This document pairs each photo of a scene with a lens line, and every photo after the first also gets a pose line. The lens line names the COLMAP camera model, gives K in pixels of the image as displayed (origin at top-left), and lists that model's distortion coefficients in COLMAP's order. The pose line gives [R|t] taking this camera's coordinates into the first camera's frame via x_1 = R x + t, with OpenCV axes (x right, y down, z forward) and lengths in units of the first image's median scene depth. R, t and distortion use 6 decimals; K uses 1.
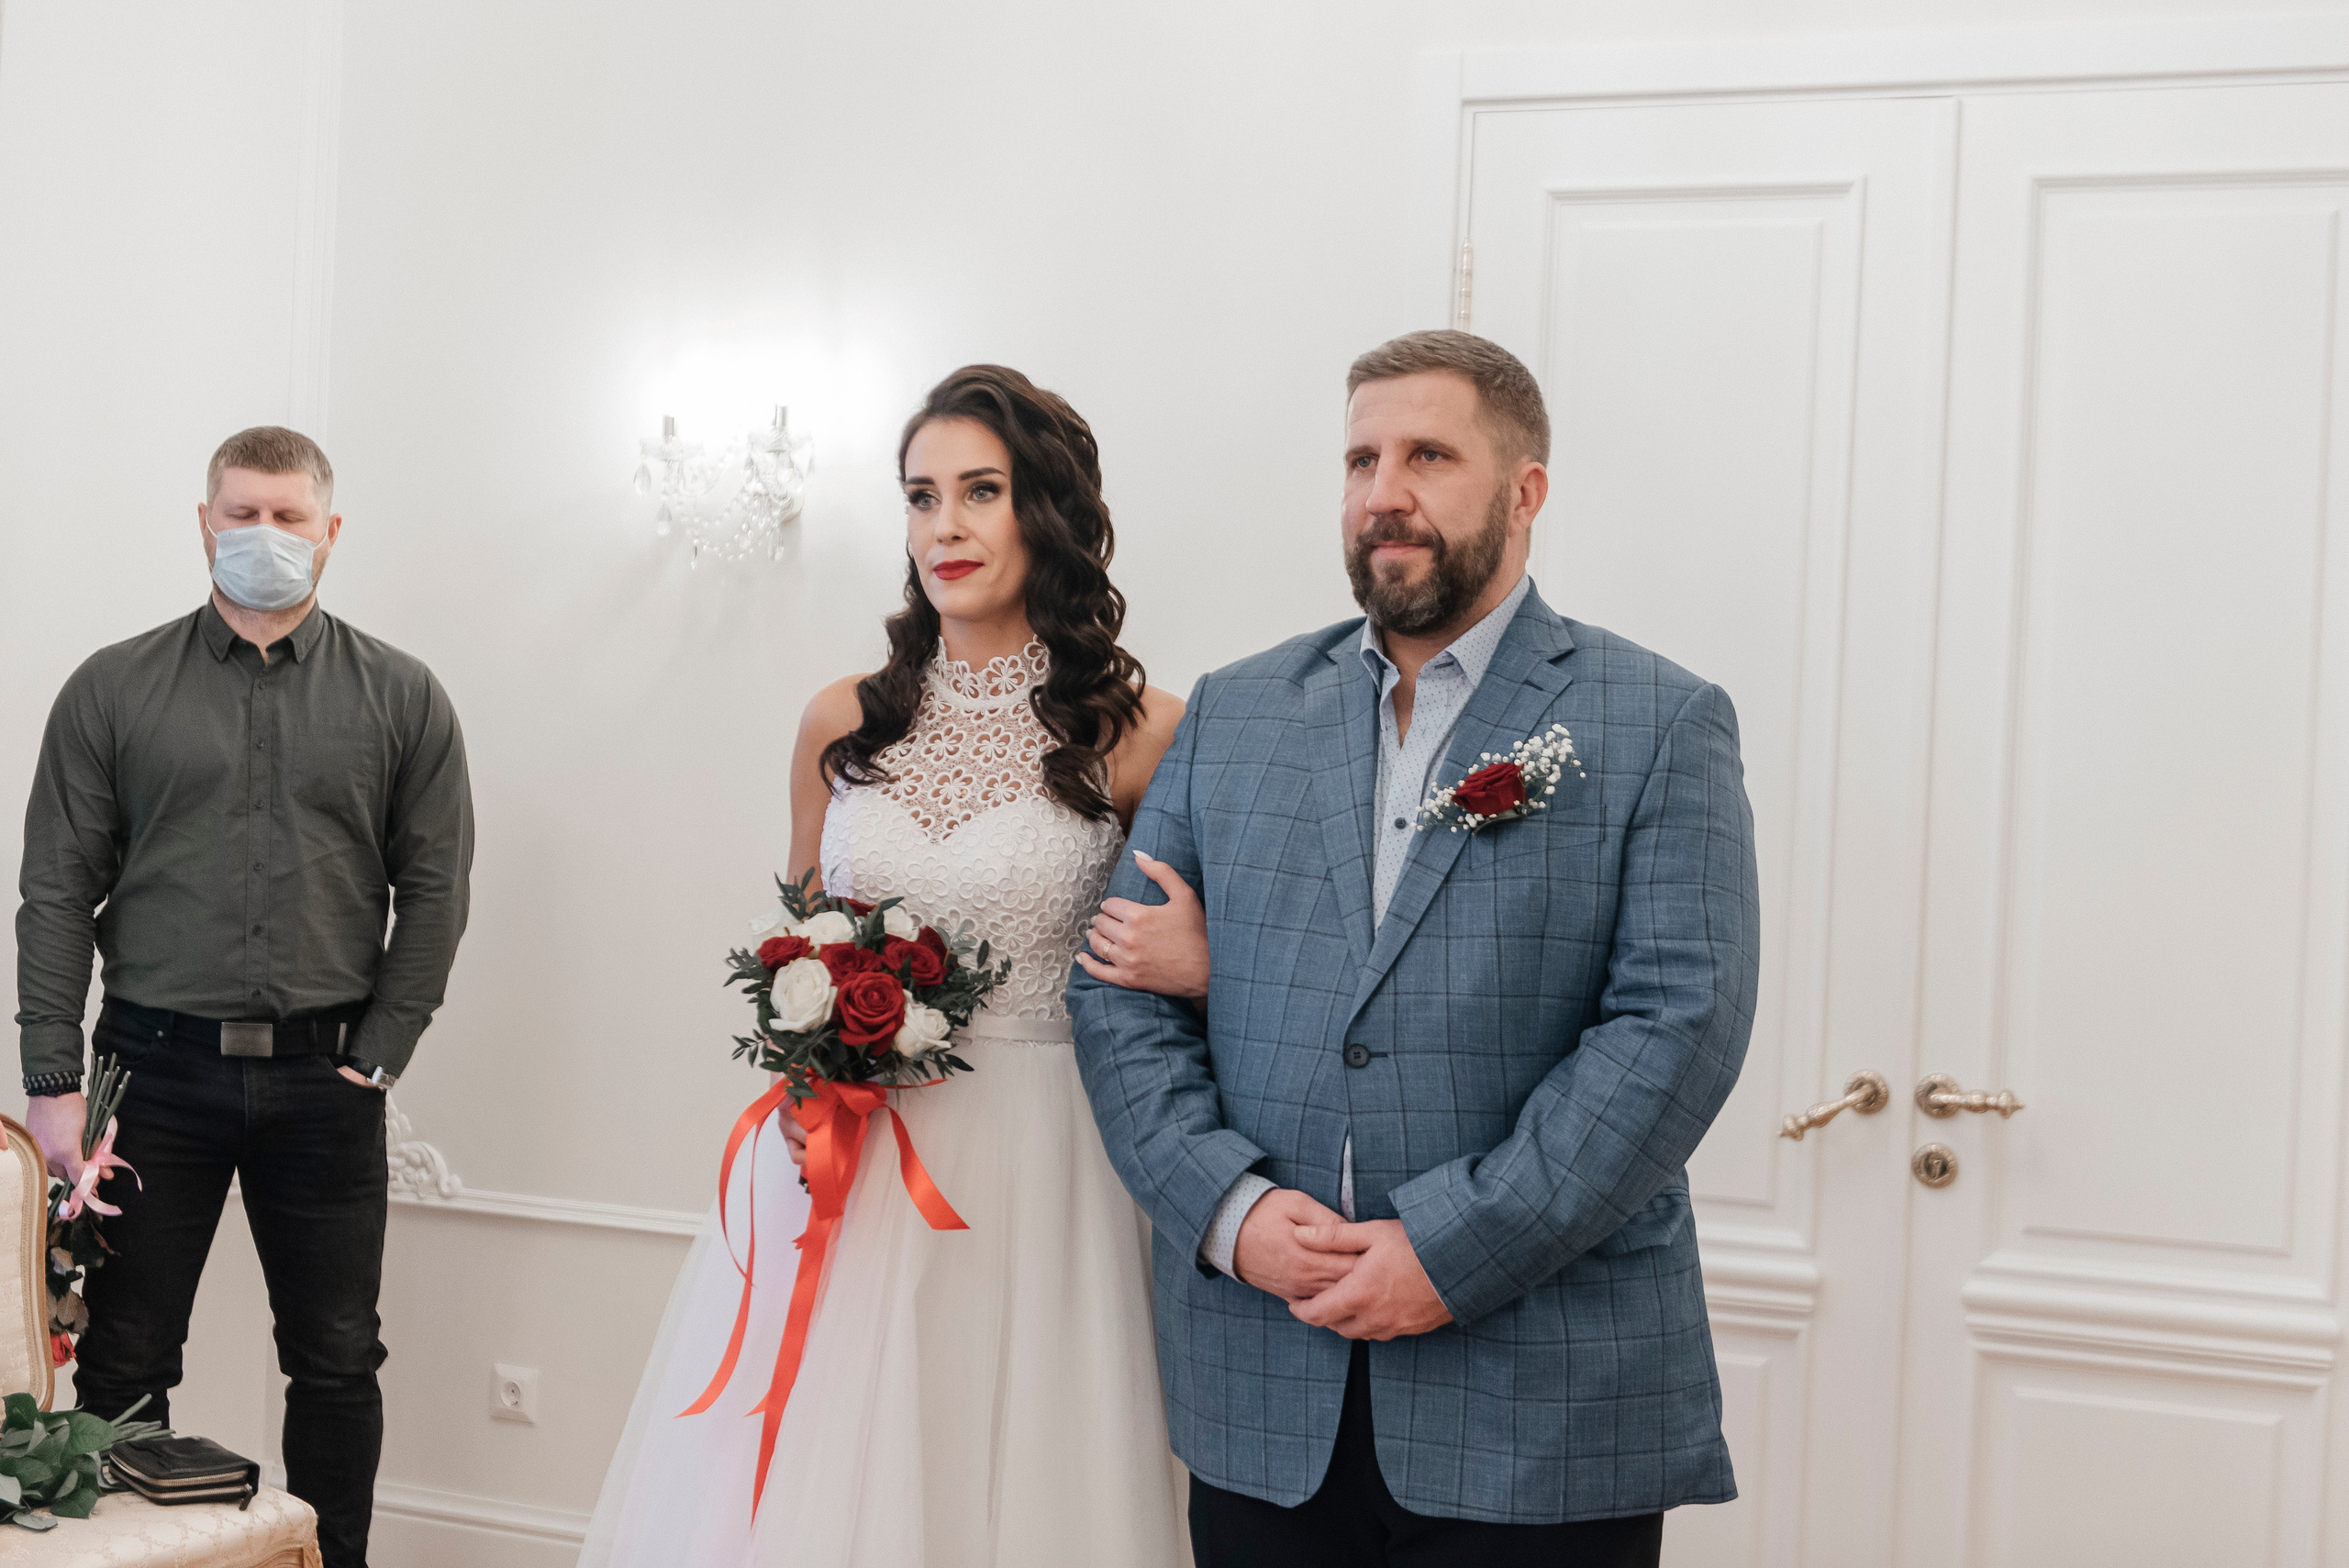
lens RADIAL K [[3334.4, 0, 1171.5], [0, 3334.4, 772.4], [0, 0, 1]] dist [-0.041198, 0.000000]
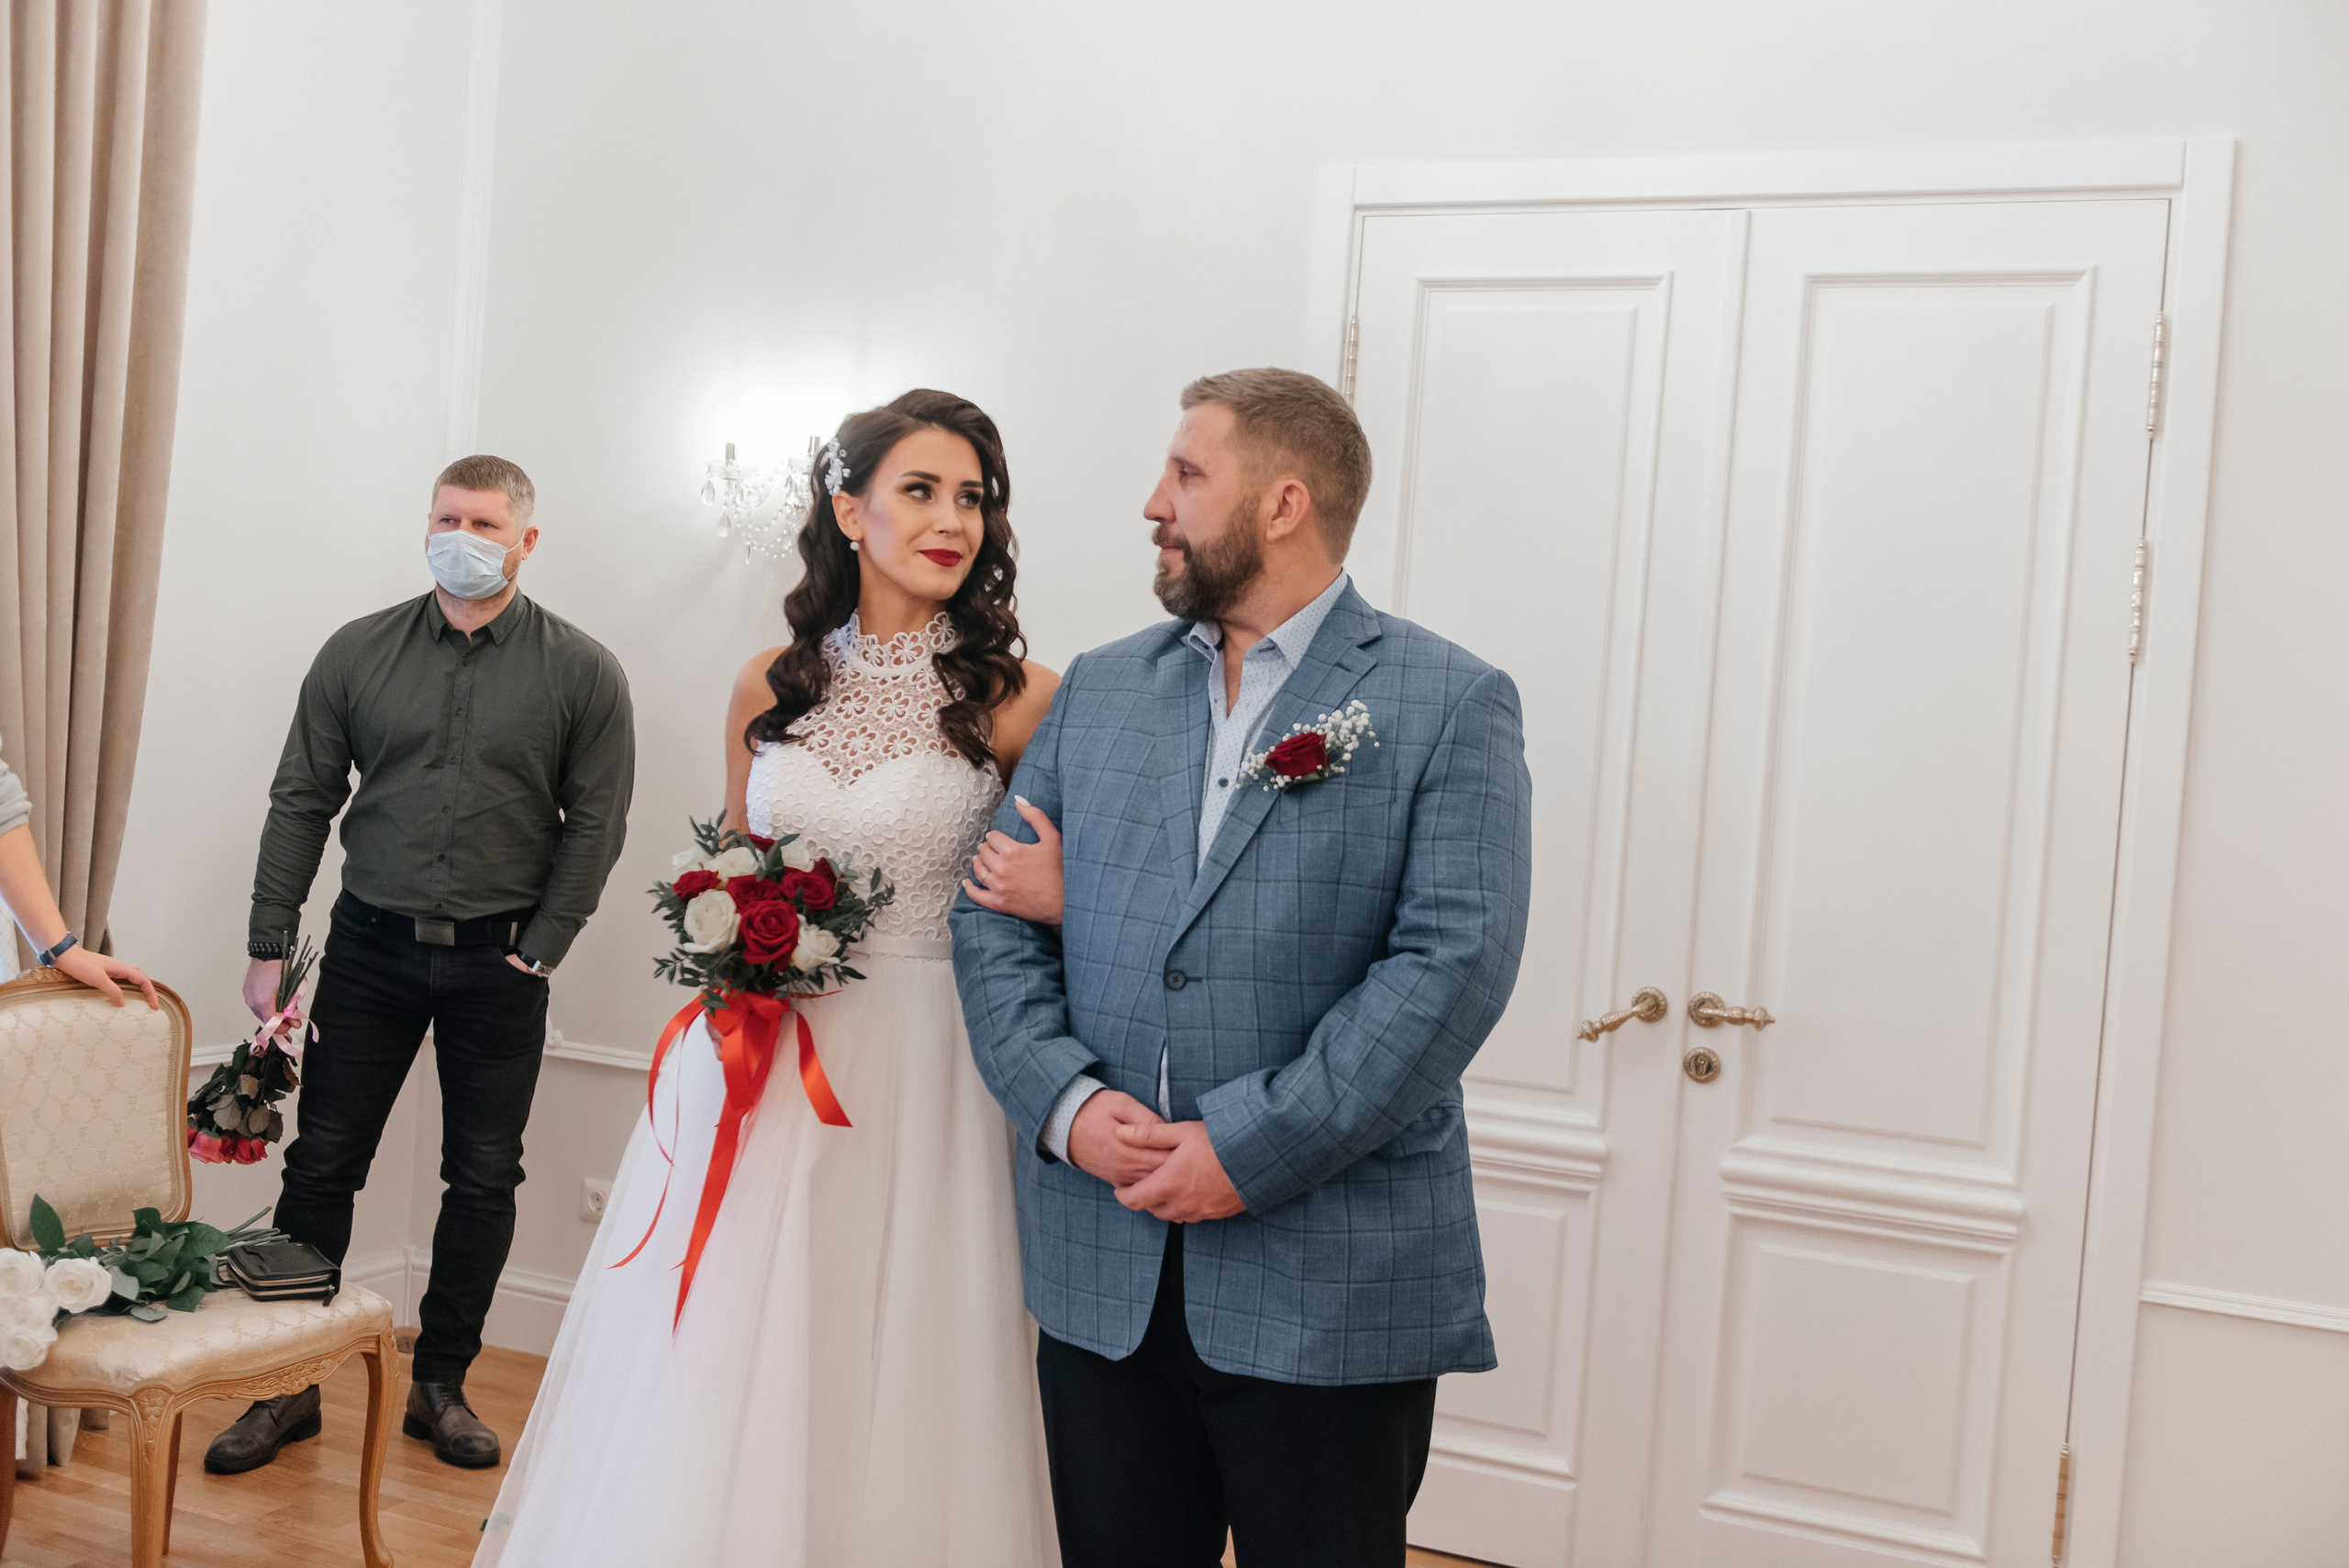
lens RADIAL K [[2338.0, 0, 1179.3], [0, 2338.0, 790.1], [0, 0, 1]] dist [-0.000696, 0.000000]
pose [[0.999500, 0.027833, -0.014999, 0.060470], [-0.027483, 0.999357, 0.023025, -0.000191], [0.015631, -0.022601, 0.999622, 0.165462]]
